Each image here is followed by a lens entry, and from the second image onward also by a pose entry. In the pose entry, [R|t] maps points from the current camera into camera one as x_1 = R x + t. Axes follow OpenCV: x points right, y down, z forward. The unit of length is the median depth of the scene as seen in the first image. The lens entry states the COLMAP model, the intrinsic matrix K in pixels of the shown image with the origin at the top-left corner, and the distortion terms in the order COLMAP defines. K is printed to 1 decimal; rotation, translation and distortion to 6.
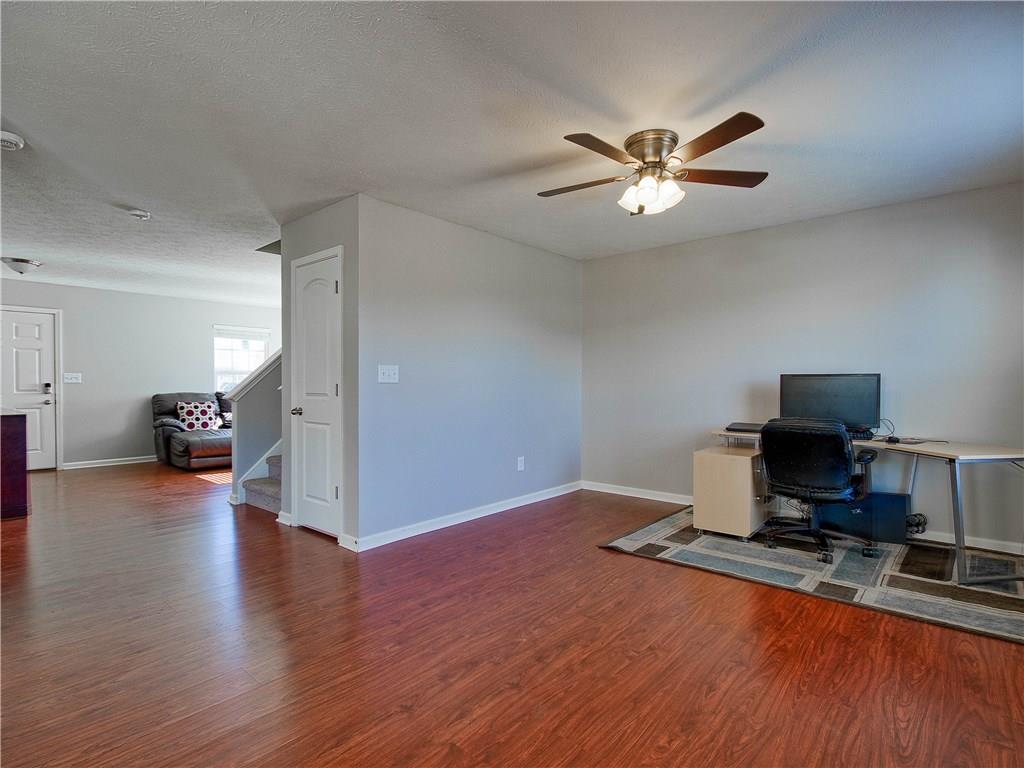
lens RADIAL K [[511.6, 0, 514.8], [0, 511.6, 392.3], [0, 0, 1]] dist [0.005605, -0.008358]
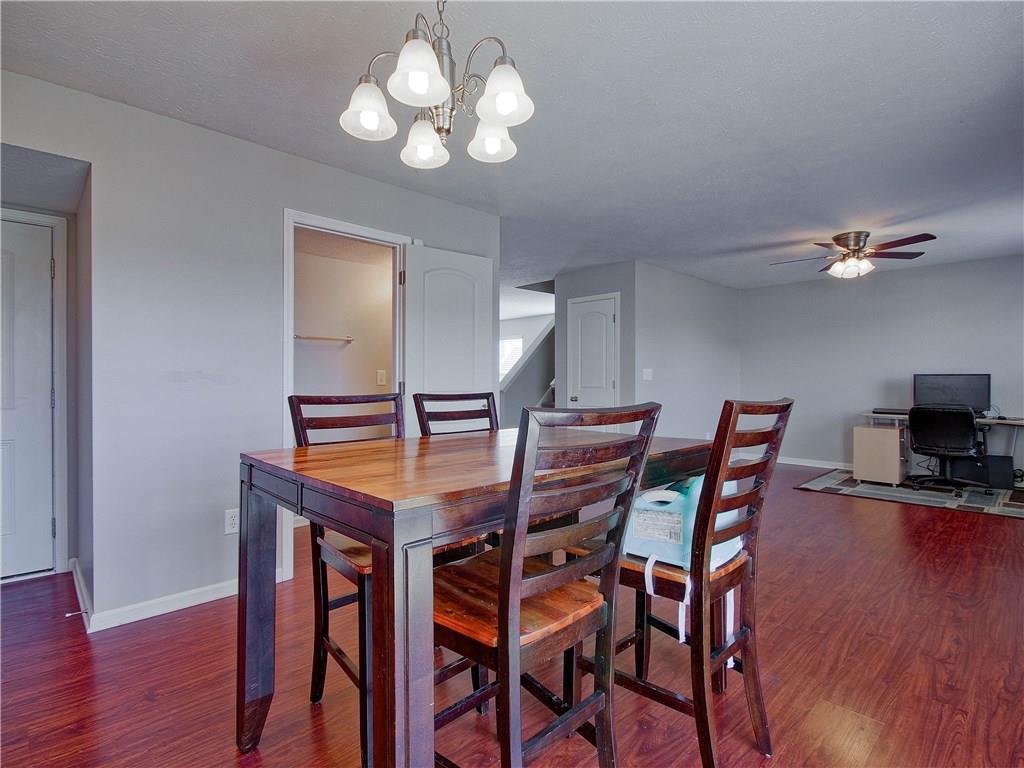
lens RADIAL K [[511.6, 0, 510.8], [0, 511.6, 382.5], [0, 0, 1]] dist [0.005605, -0.008358]
pose [[0.995966, -0.000558, -0.089728, -0.548473], [-0.000187, 0.999966, -0.008288, 0.002195], [0.089729, 0.008272, 0.995932, -0.604818]]
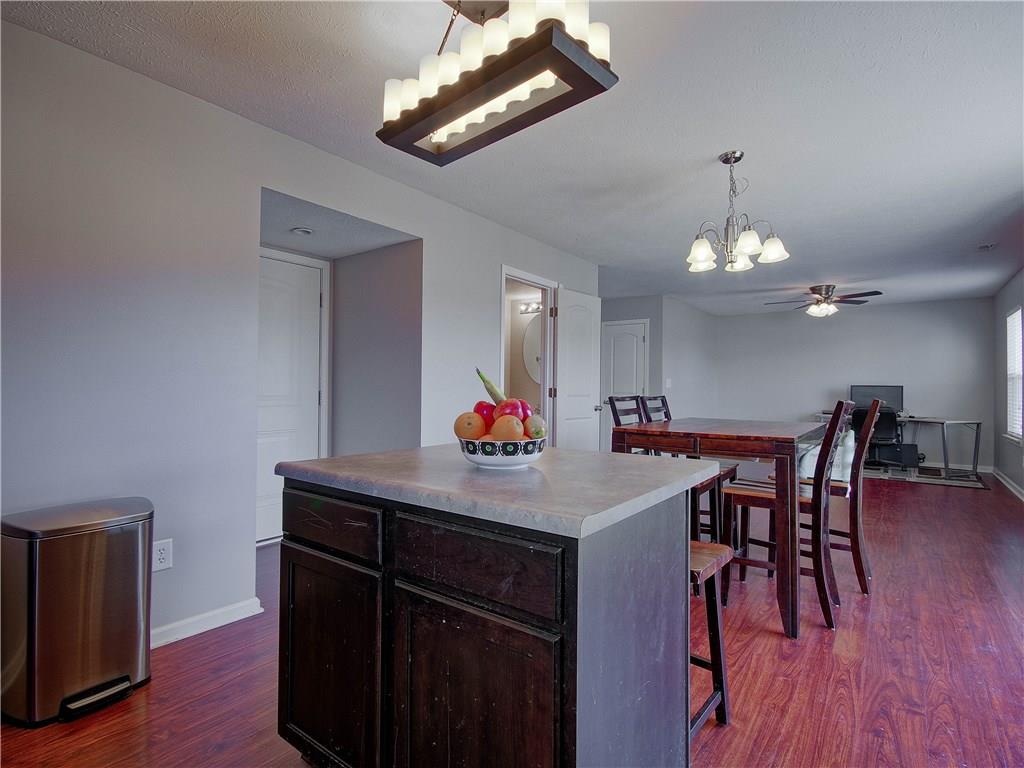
lens RADIAL K [[511.6, 0, 517.1], [0, 511.6, 382.2], [0, 0, 1]] dist [0.005605, -0.008358]
pose [[0.996987, 0.008567, 0.077091, -1.041145], [-0.006790, 0.999706, -0.023274, 0.008899], [-0.077268, 0.022681, 0.996752, -0.976505]]
